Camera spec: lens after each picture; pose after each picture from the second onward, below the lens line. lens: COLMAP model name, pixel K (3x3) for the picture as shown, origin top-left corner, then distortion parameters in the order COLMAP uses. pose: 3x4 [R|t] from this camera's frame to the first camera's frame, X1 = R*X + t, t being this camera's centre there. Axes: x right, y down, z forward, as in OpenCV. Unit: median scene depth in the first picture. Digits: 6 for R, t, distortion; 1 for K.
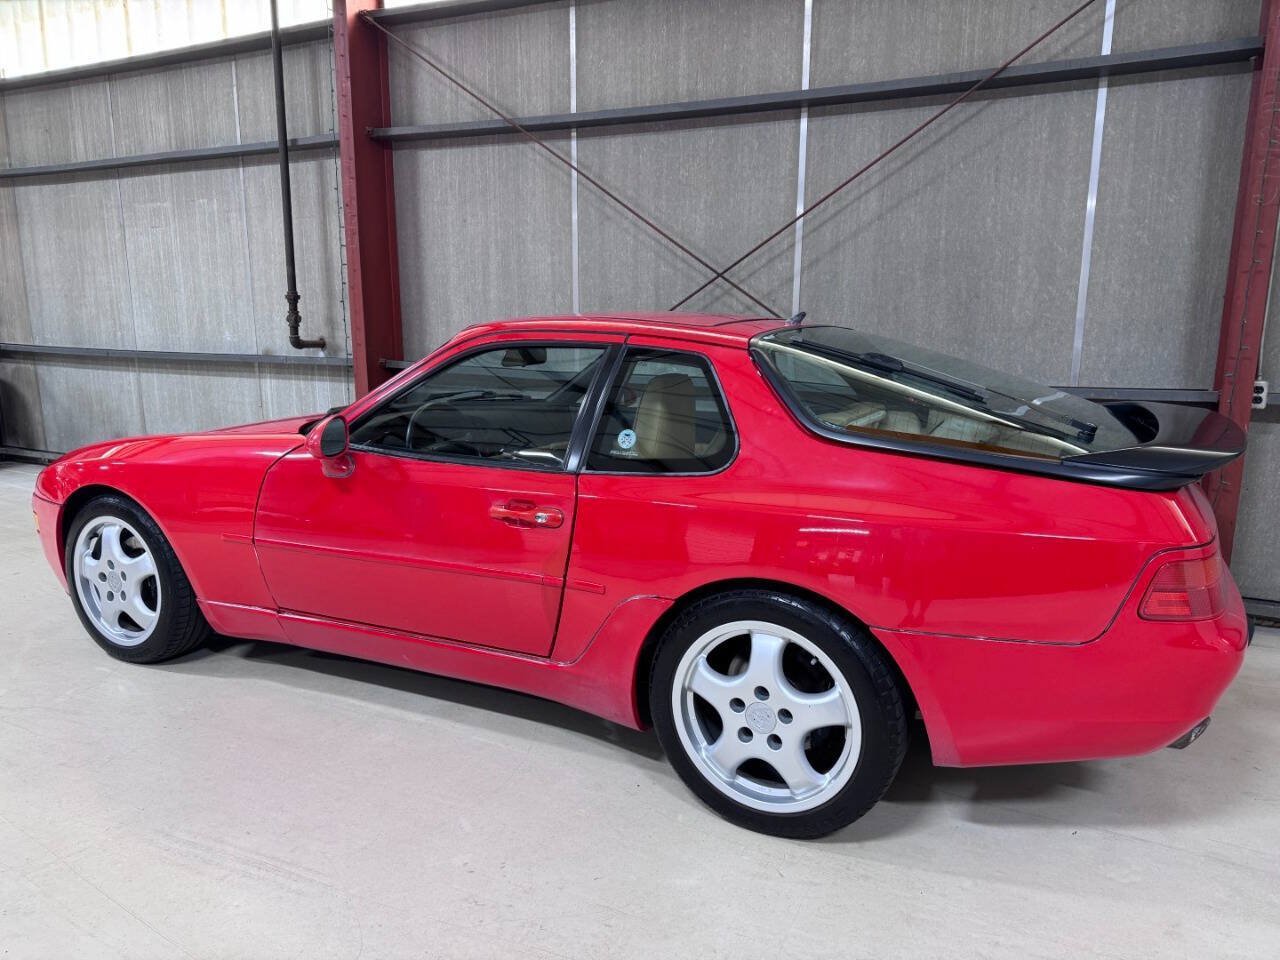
lens RADIAL K [[915.5, 0, 631.0], [0, 915.5, 500.3], [0, 0, 1]] dist [0.037655, -0.061721]
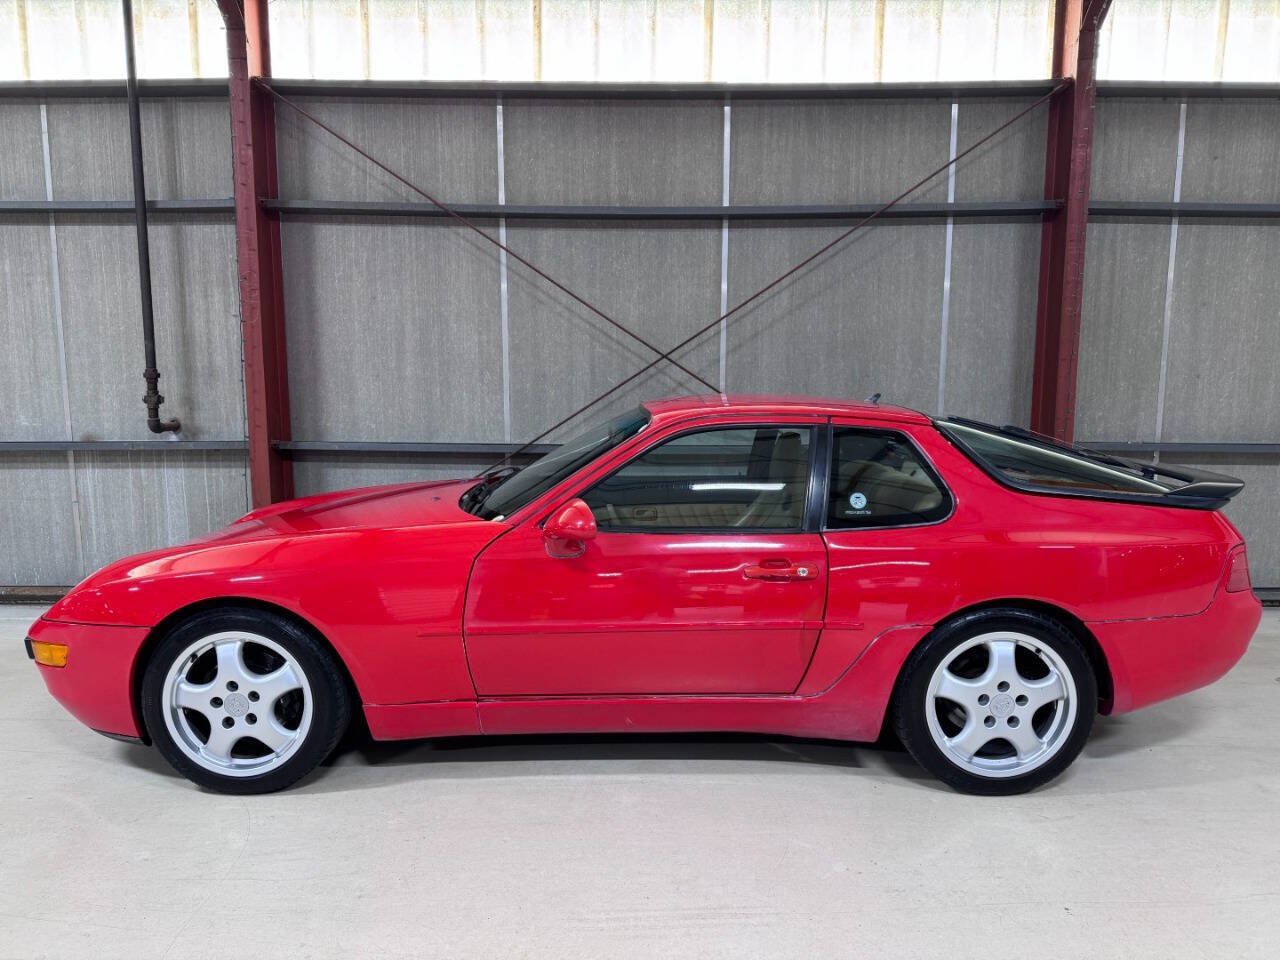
lens RADIAL K [[915.5, 0, 641.2], [0, 915.5, 501.4], [0, 0, 1]] dist [0.037655, -0.061721]
pose [[0.891250, -0.068456, 0.448315, -0.447679], [0.095435, 0.994716, -0.037834, -0.027170], [-0.443356, 0.076504, 0.893075, 0.012803]]
